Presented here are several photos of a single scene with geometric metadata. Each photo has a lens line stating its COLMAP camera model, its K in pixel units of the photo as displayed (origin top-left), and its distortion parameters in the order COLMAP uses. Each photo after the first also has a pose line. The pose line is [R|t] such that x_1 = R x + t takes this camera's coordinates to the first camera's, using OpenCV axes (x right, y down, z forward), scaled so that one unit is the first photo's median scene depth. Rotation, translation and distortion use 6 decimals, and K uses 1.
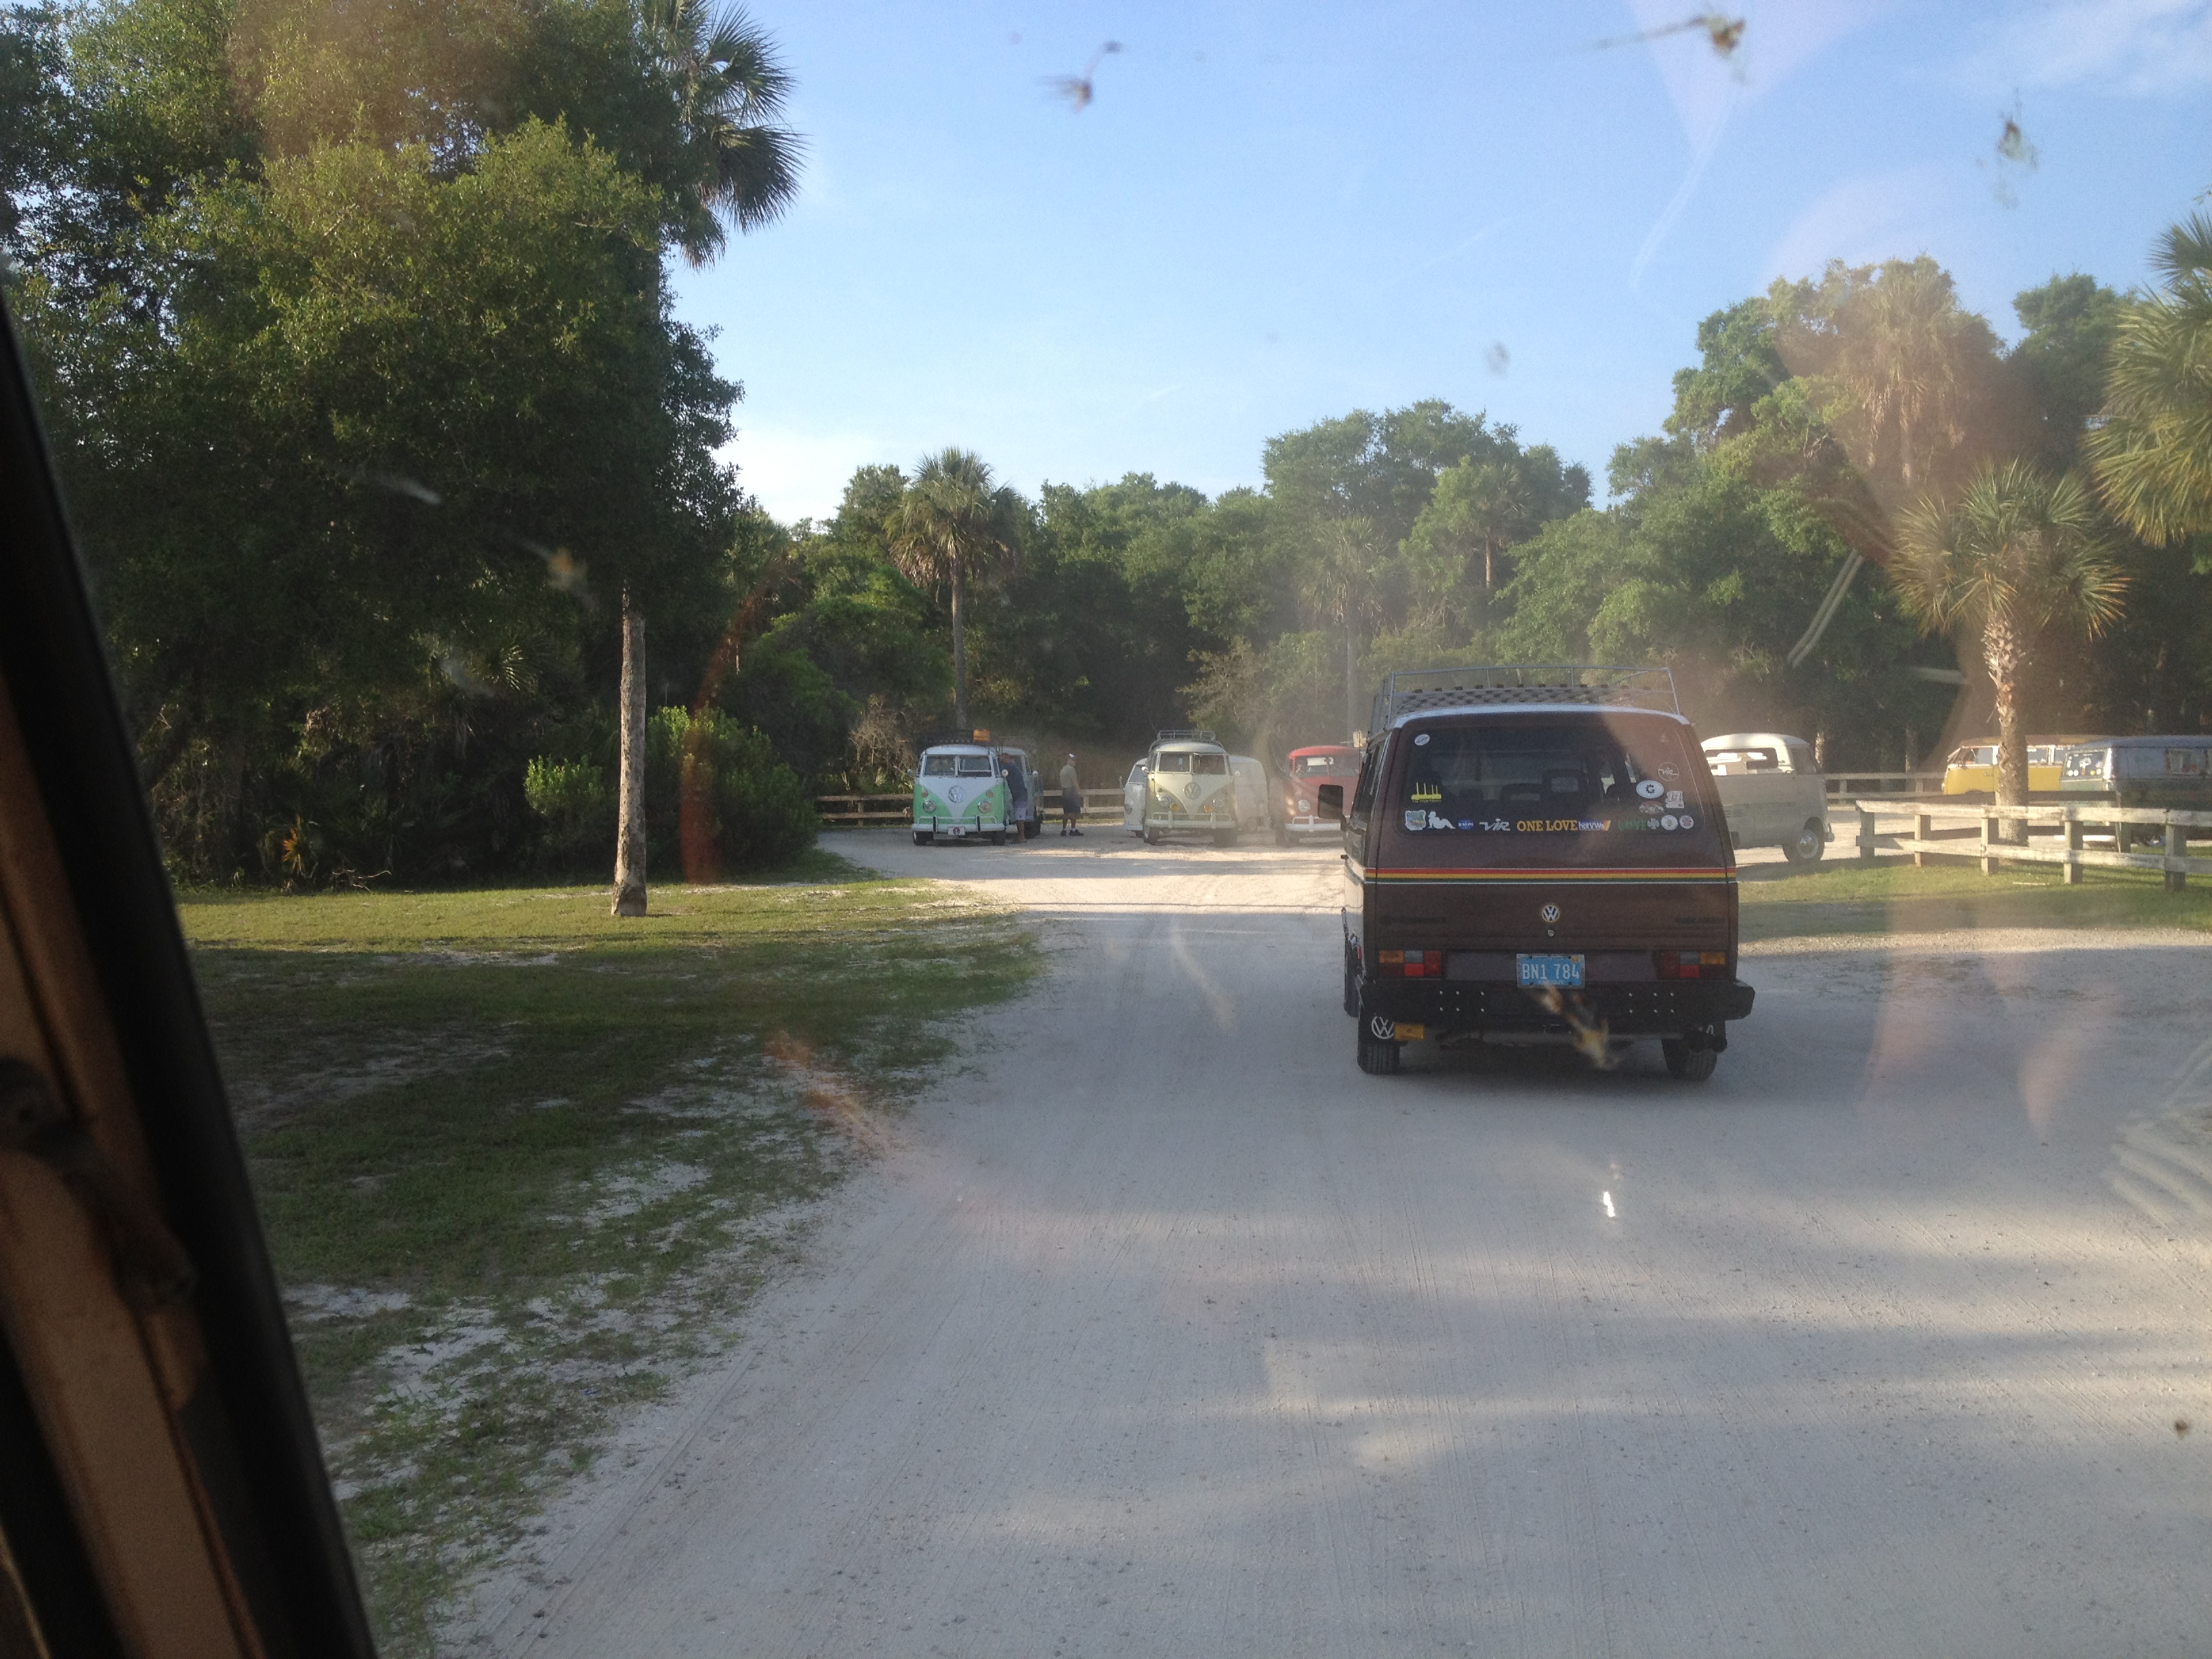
lens RADIAL K [[2285.3, 0, 1291.4], [0, 2285.3, 923.9], [0, 0, 1]] dist [0.259128, -0.005513]
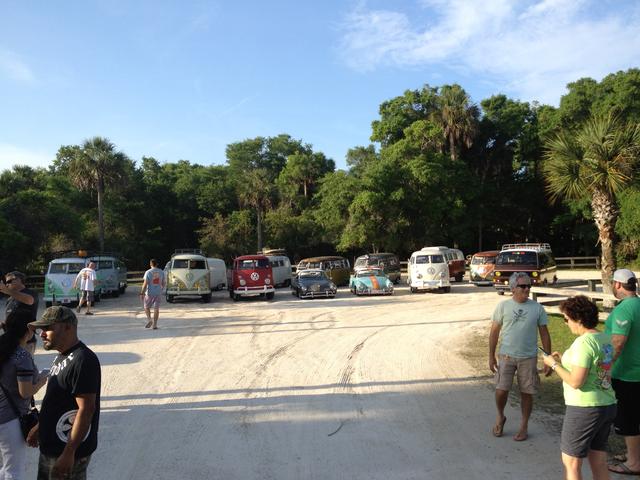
lens RADIAL K [[655.1, 0, 342.2], [0, 655.1, 257.9], [0, 0, 1]] dist [0.140236, -0.161059]
pose [[0.987592, -0.010115, 0.156714, 0.001208], [0.019635, 0.998046, -0.059319, -0.023496], [-0.155808, 0.061660, 0.985861, 0.227498]]
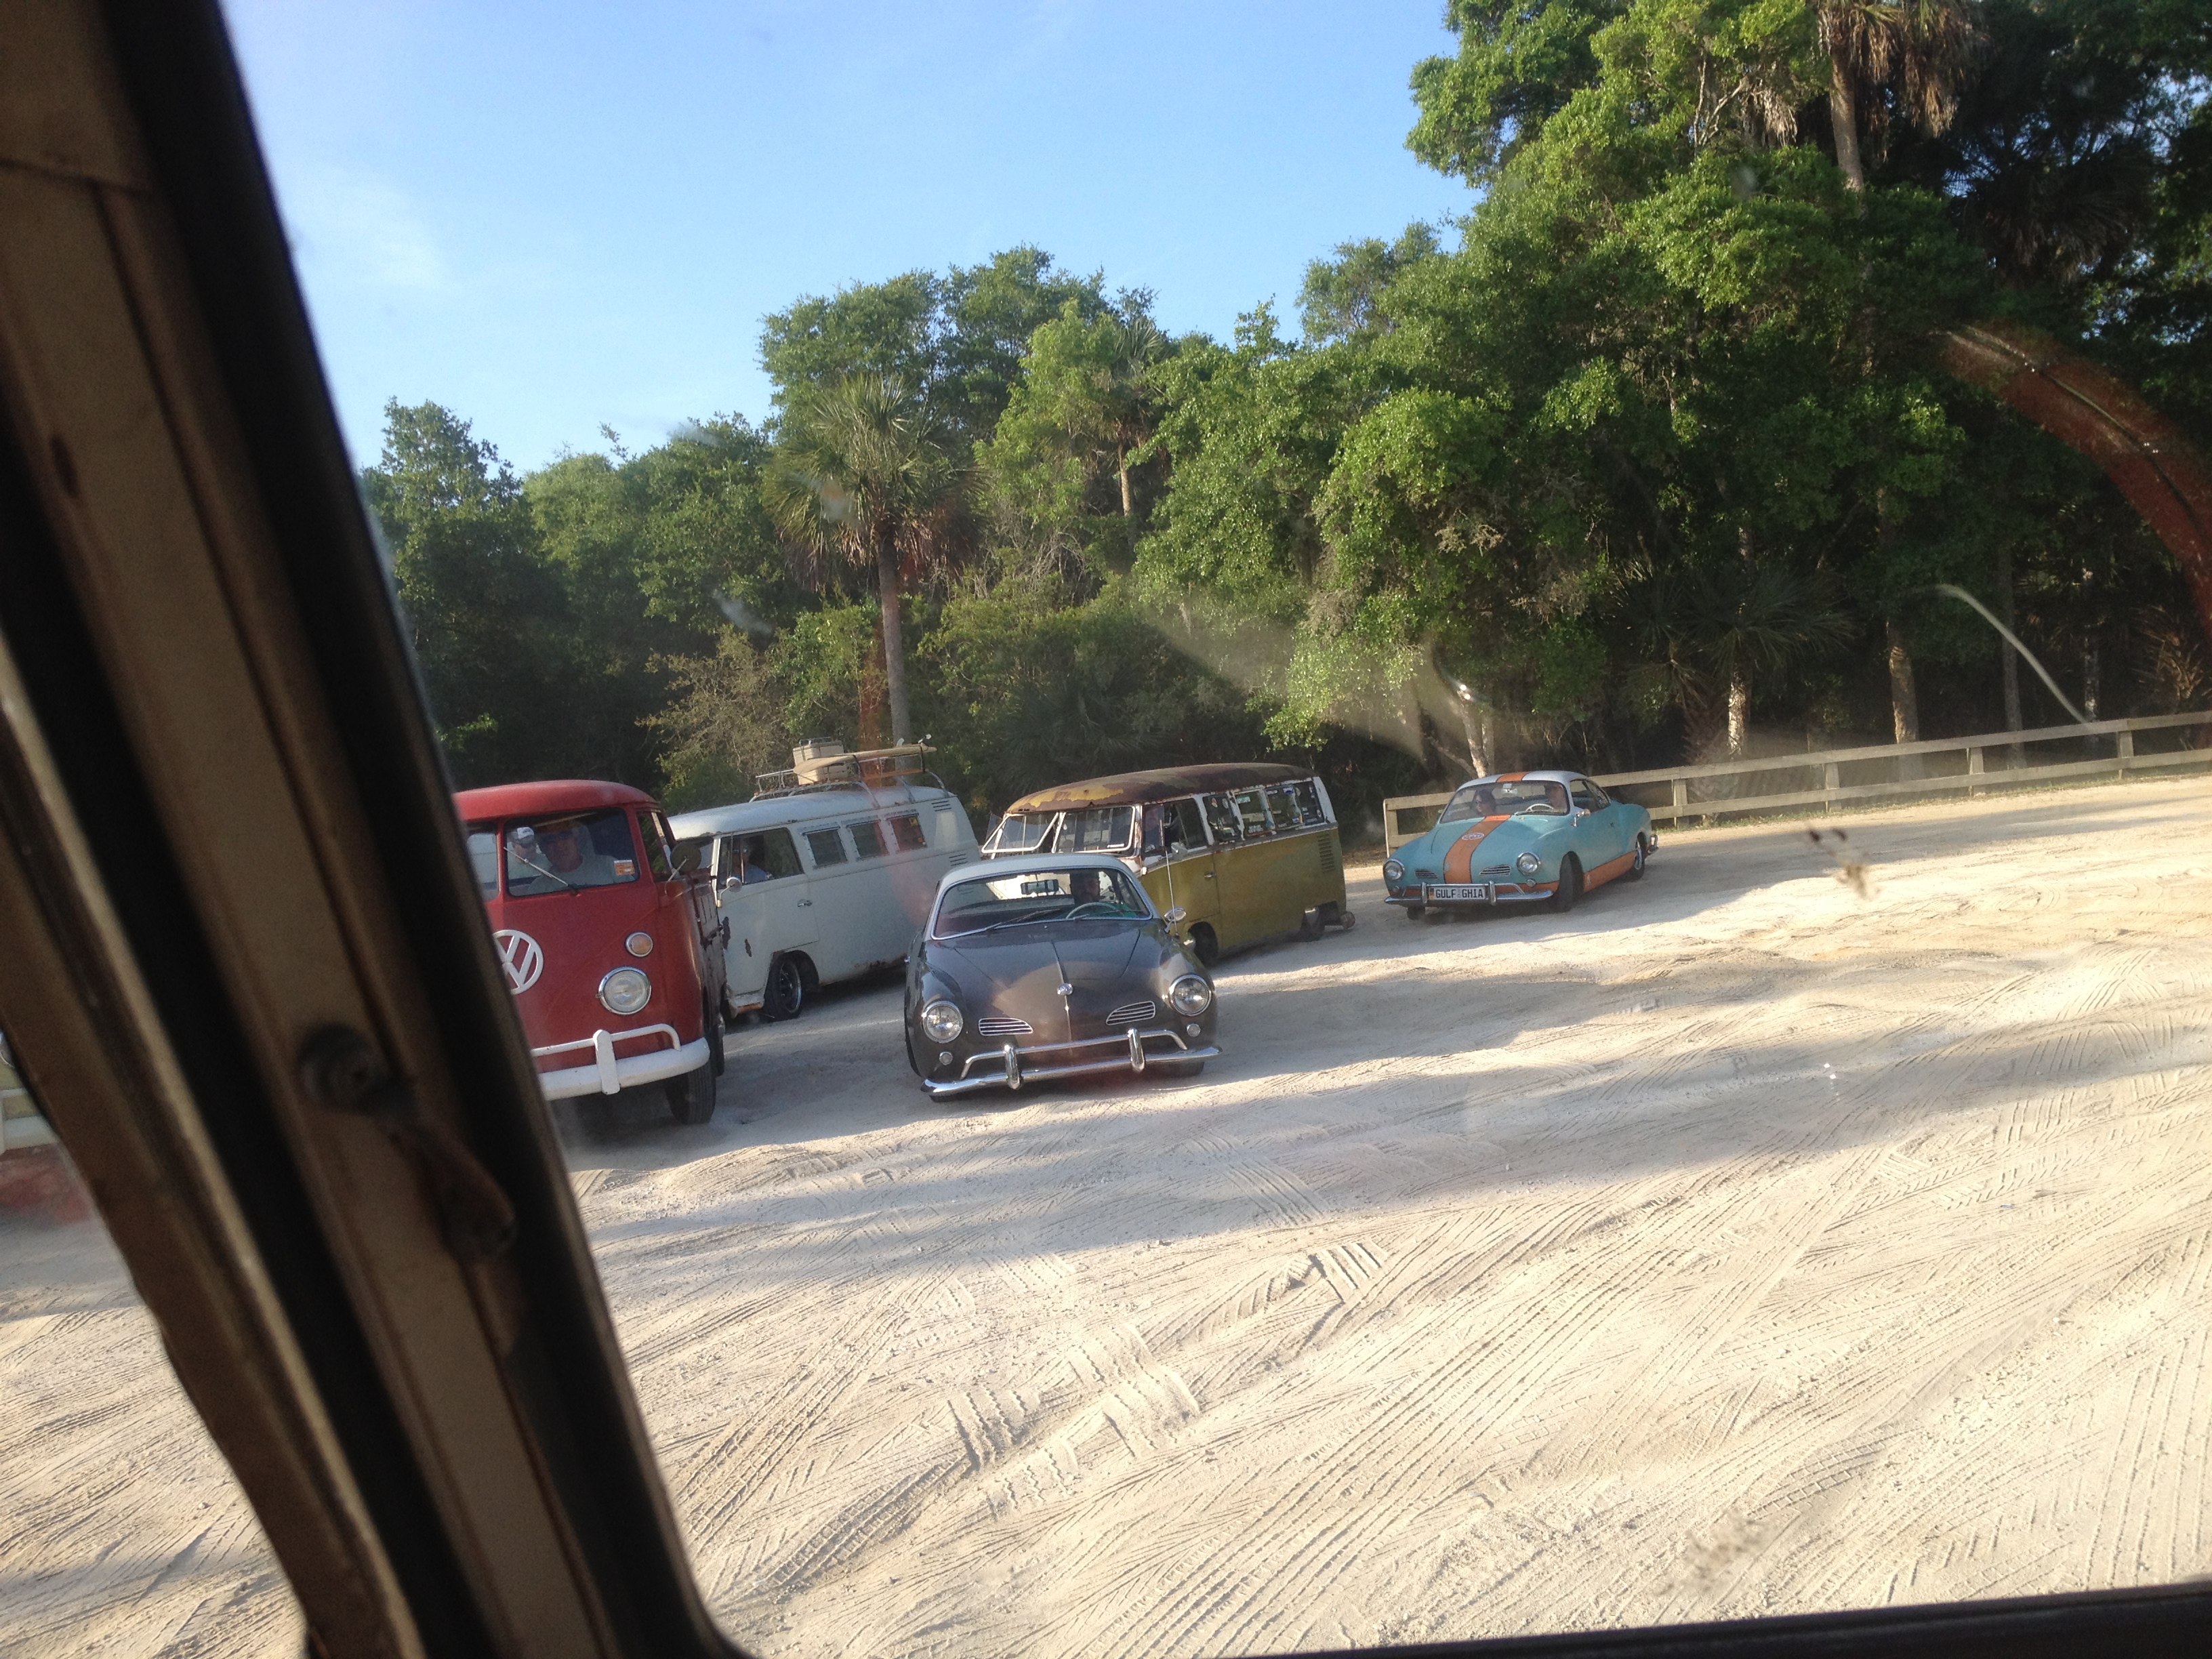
lens RADIAL K [[2217.8, 0, 1177.4], [0, 2217.8, 1072.5], [0, 0, 1]] dist [0.060544, 0.012873]
pose [[0.992457, -0.098407, 0.073109, 0.047204], [0.094639, 0.994082, 0.053340, -0.032689], [-0.077925, -0.046019, 0.995897, 0.468094]]
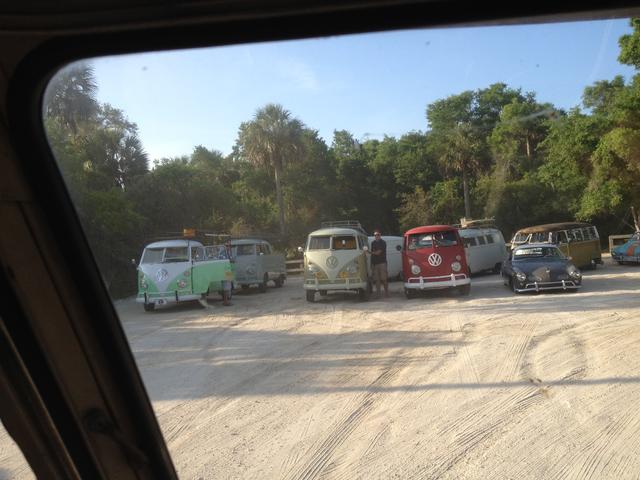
lens RADIAL K [[682.8, 0, 306.6], [0, 682.8, 232.0], [0, 0, 1]] dist [0.064371, -0.183147]
pose [[0.973692, -0.056493, -0.220752, 0.021910], [0.037522, 0.995306, -0.089209, -0.025879], [0.224756, 0.078579, 0.971242, 0.374483]]
